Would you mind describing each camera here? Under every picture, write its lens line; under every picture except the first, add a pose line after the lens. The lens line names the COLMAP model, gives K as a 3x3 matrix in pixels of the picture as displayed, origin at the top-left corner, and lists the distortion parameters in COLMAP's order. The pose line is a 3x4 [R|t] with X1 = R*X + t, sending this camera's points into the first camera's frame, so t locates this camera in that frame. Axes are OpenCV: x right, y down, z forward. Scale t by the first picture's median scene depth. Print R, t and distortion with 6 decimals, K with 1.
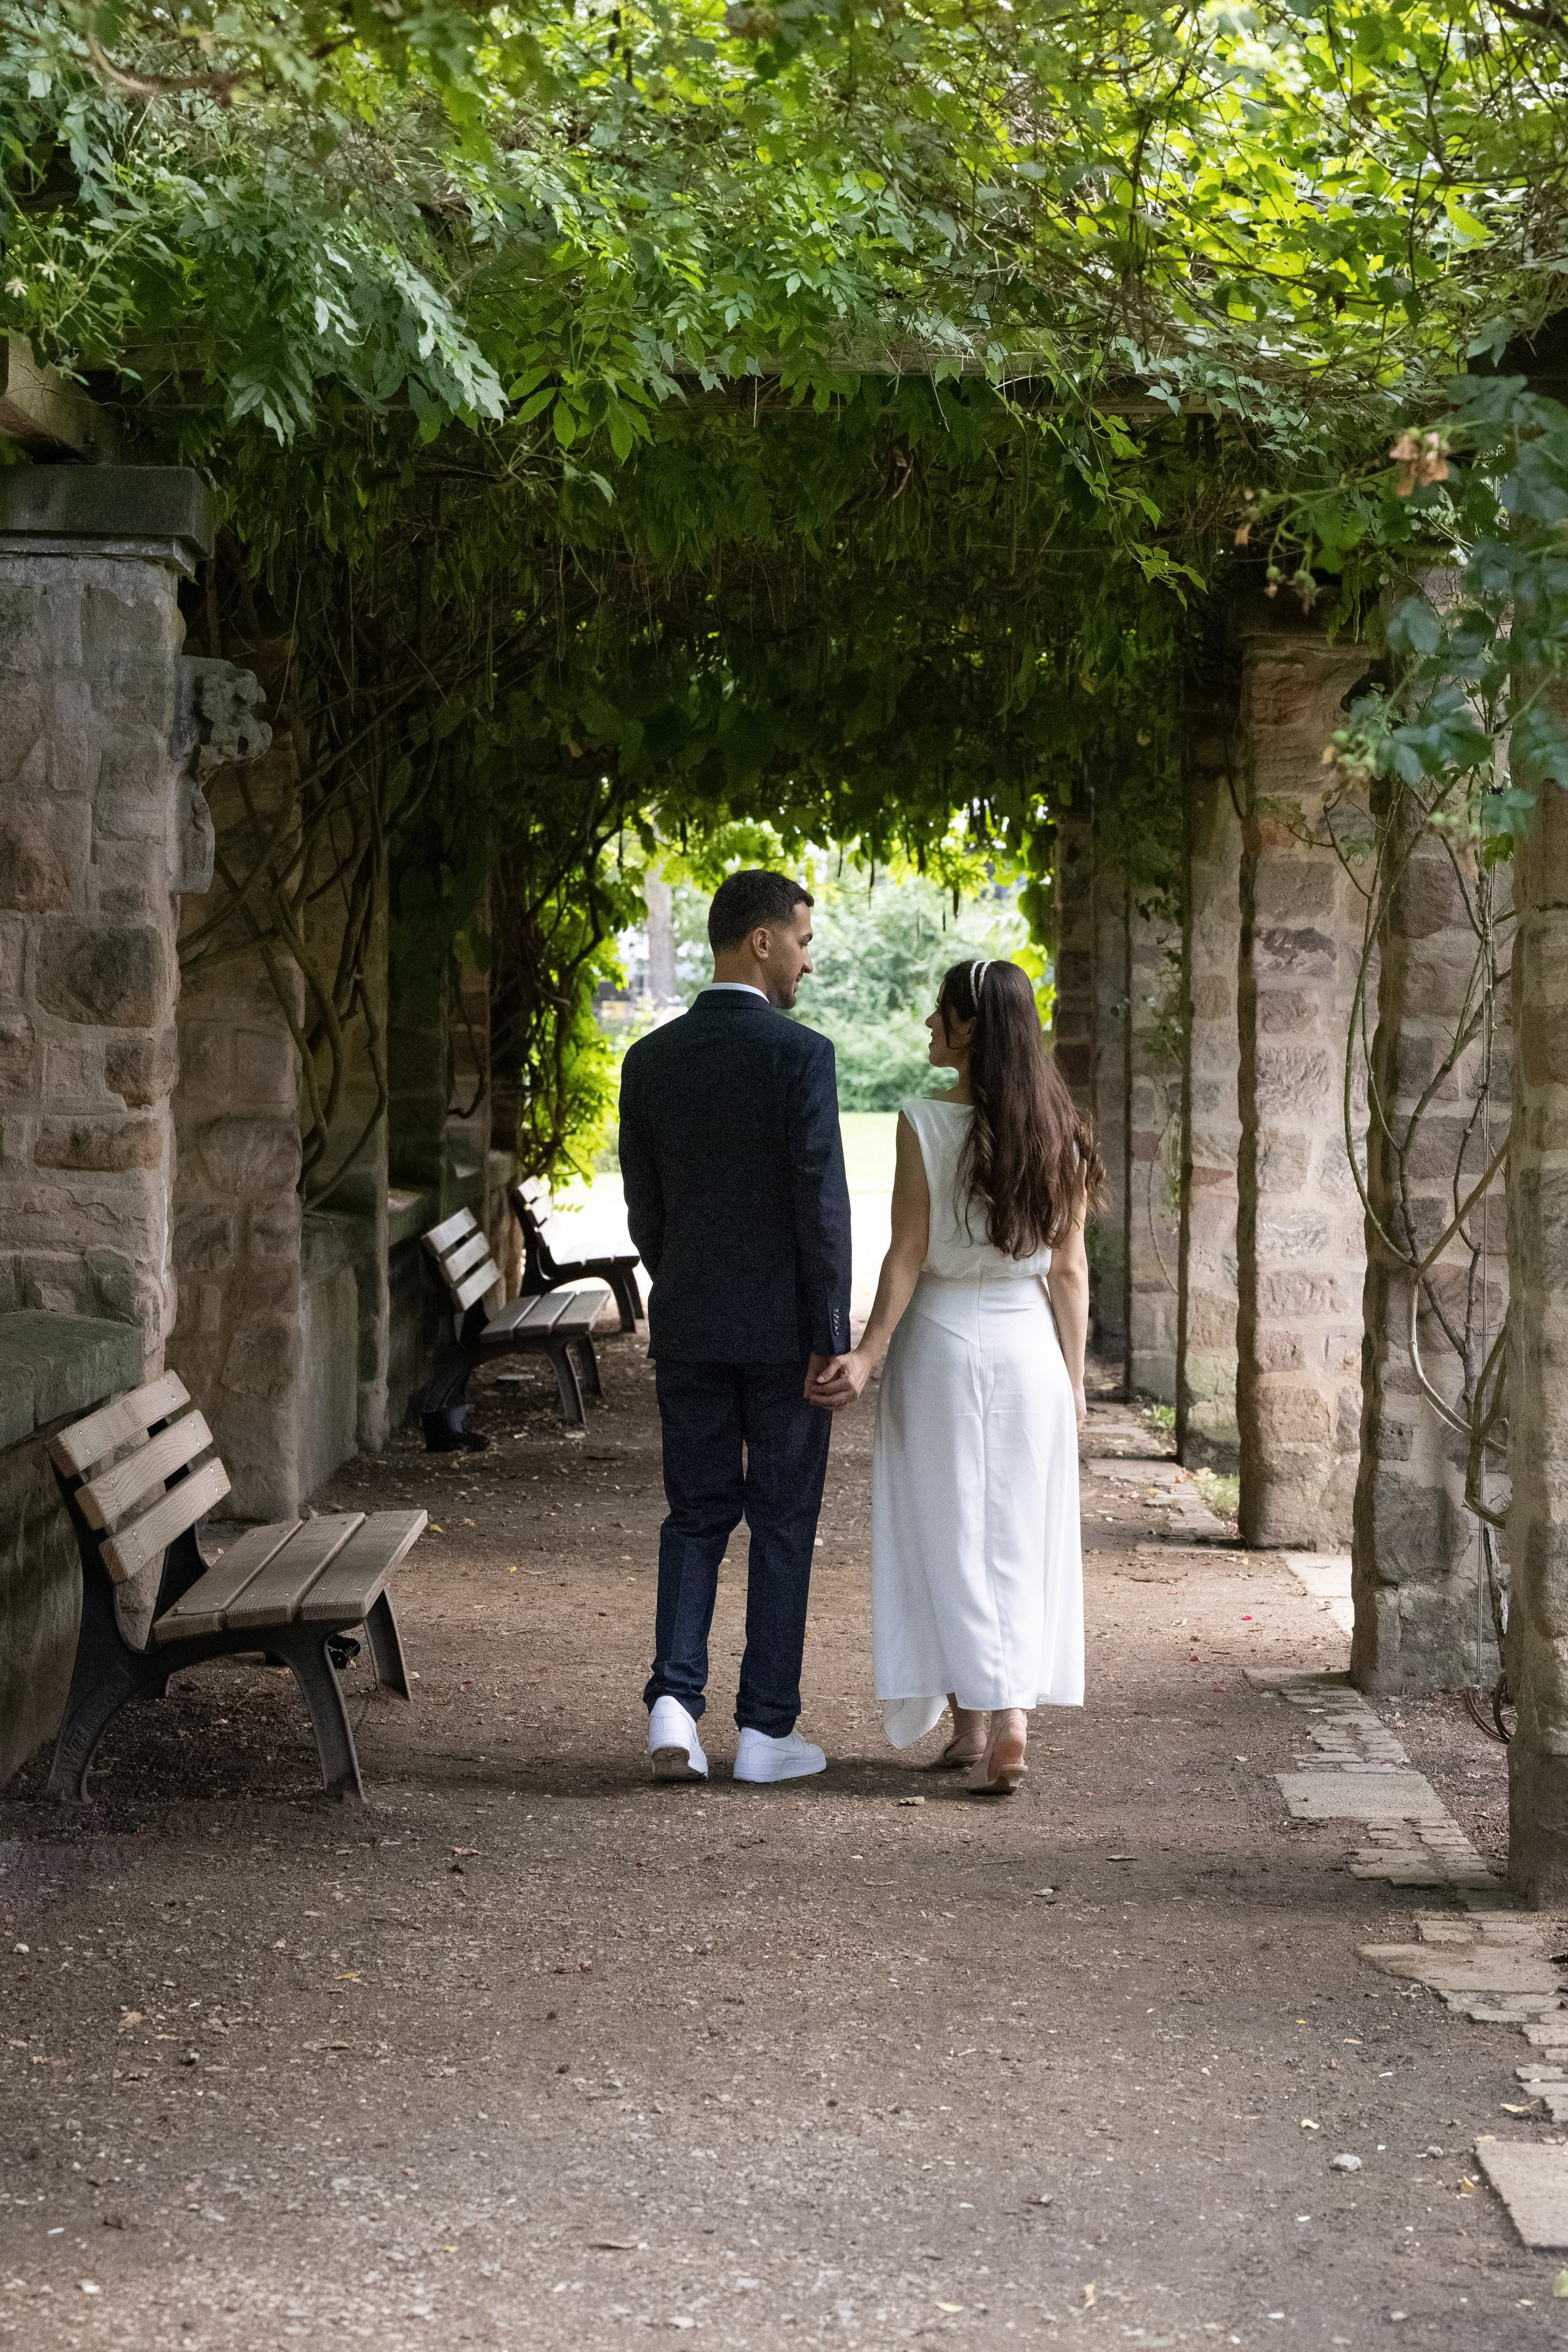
lens RADIAL K [[5693.6, 0, 800.7], [0, 5693.6, 1215.9], [0, 0, 1]] dist [-0.004044, 0.923908]
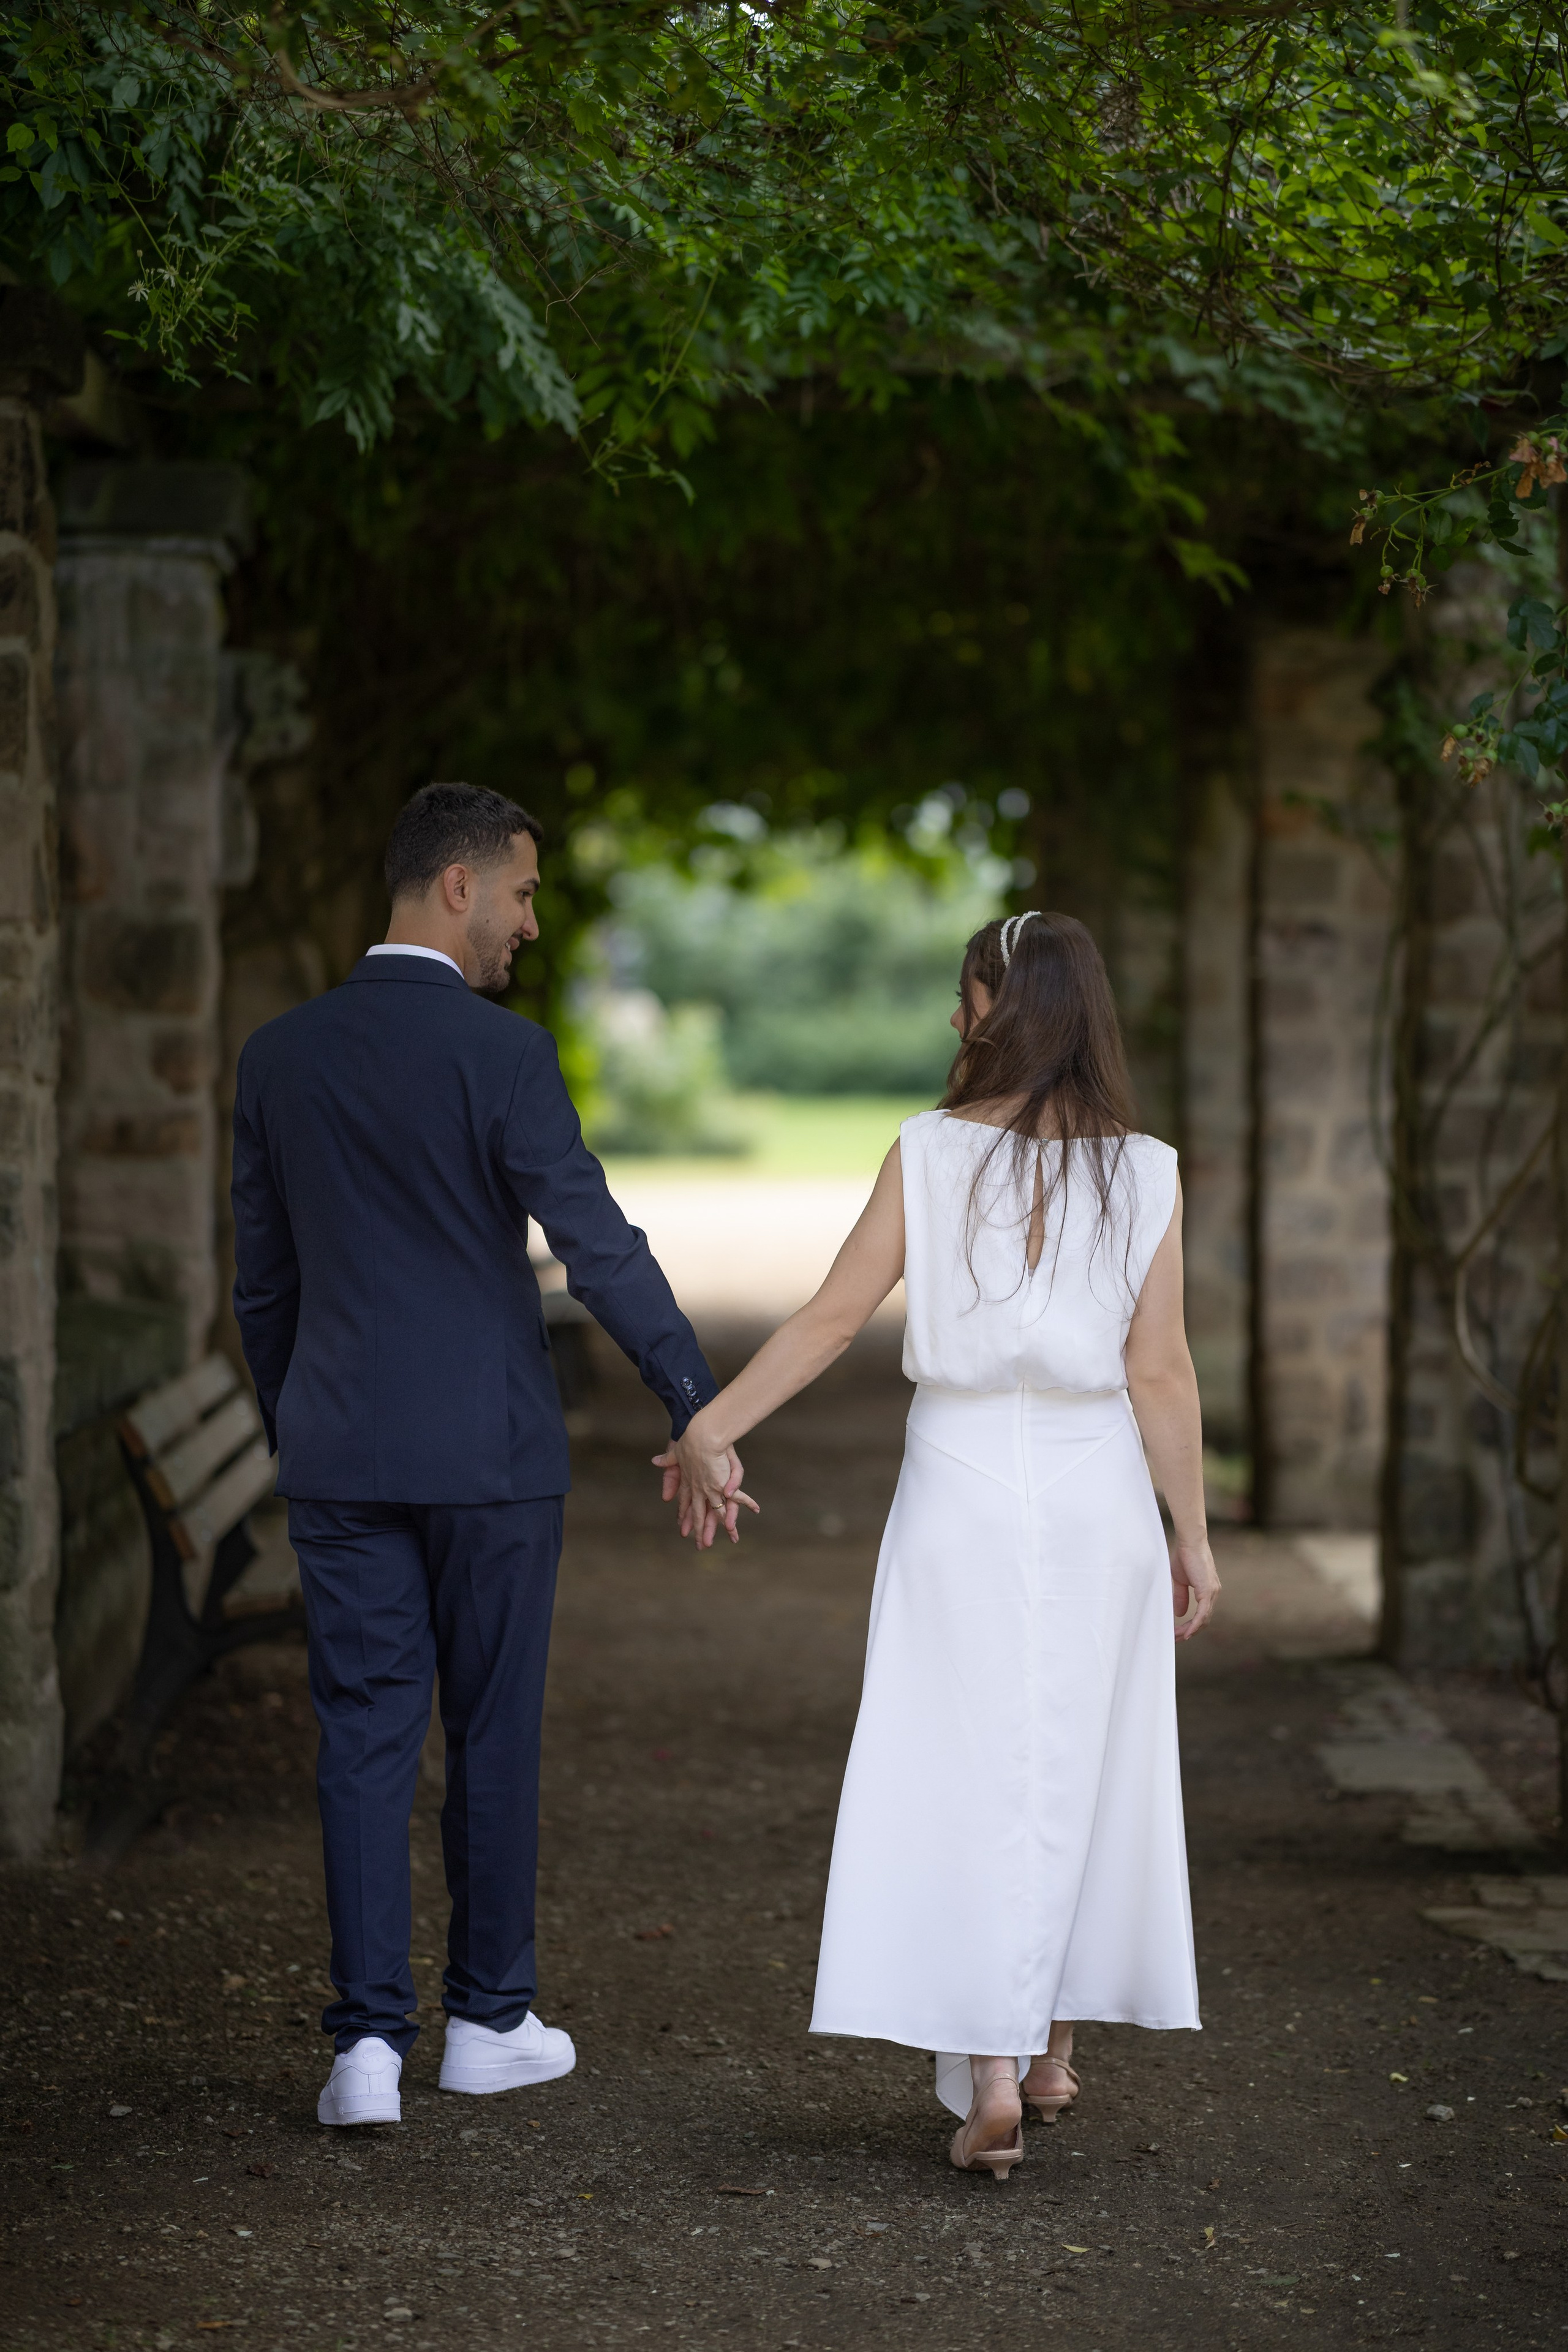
lens RADIAL K [[5693.6, 0, 800.7], [0, 5693.6, 1215.9], [0, 0, 1]] dist [-0.004044, 0.923908]
pose [[0.999936, -0.001864, 0.011159, -0.018125], [0.001854, 0.999998, 0.000942, 0.001661], [-0.011161, -0.000922, 0.999937, -0.016695]]
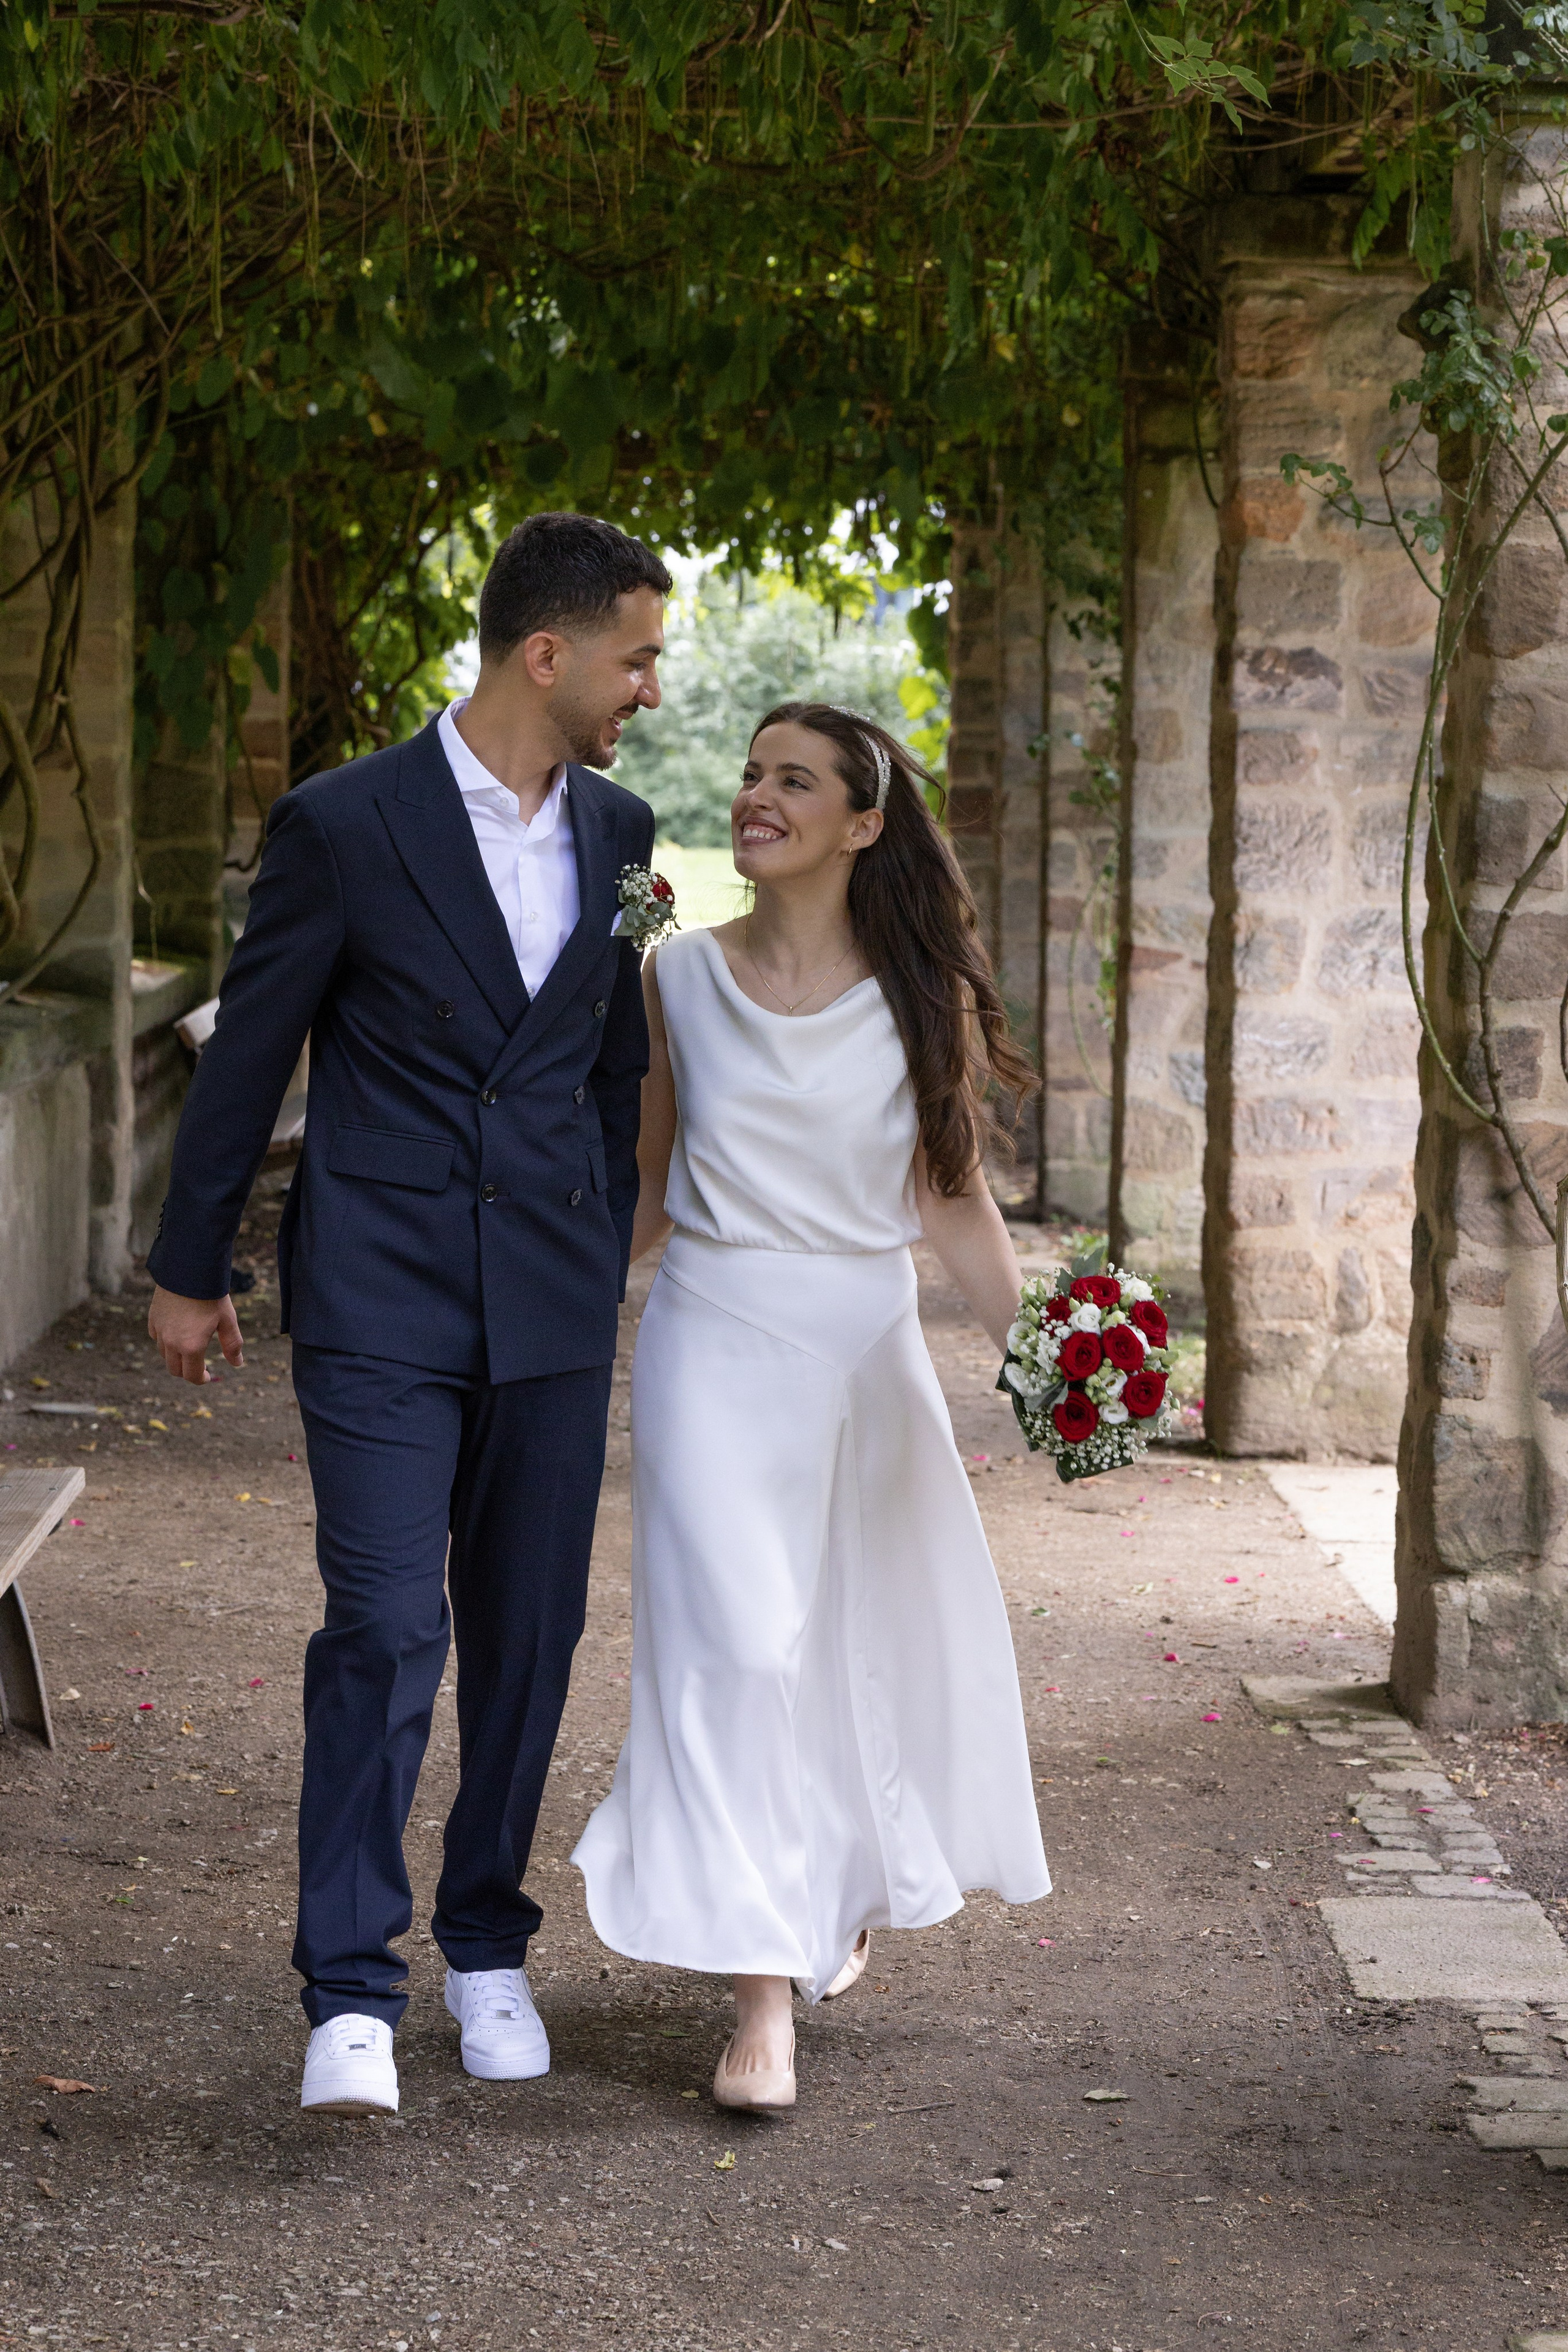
lens RADIAL K [[5800.3, 0, 784.0], [0, 5800.3, 1176.0], [0, 0, 1]] dist [-0.044295, 0.551332]
pose [[0.999768, 0.007576, 0.020158, 0.005341], [-0.008354, 0.999212, 0.038790, -0.012192], [-0.019849, -0.038949, 0.999044, 0.291534]]
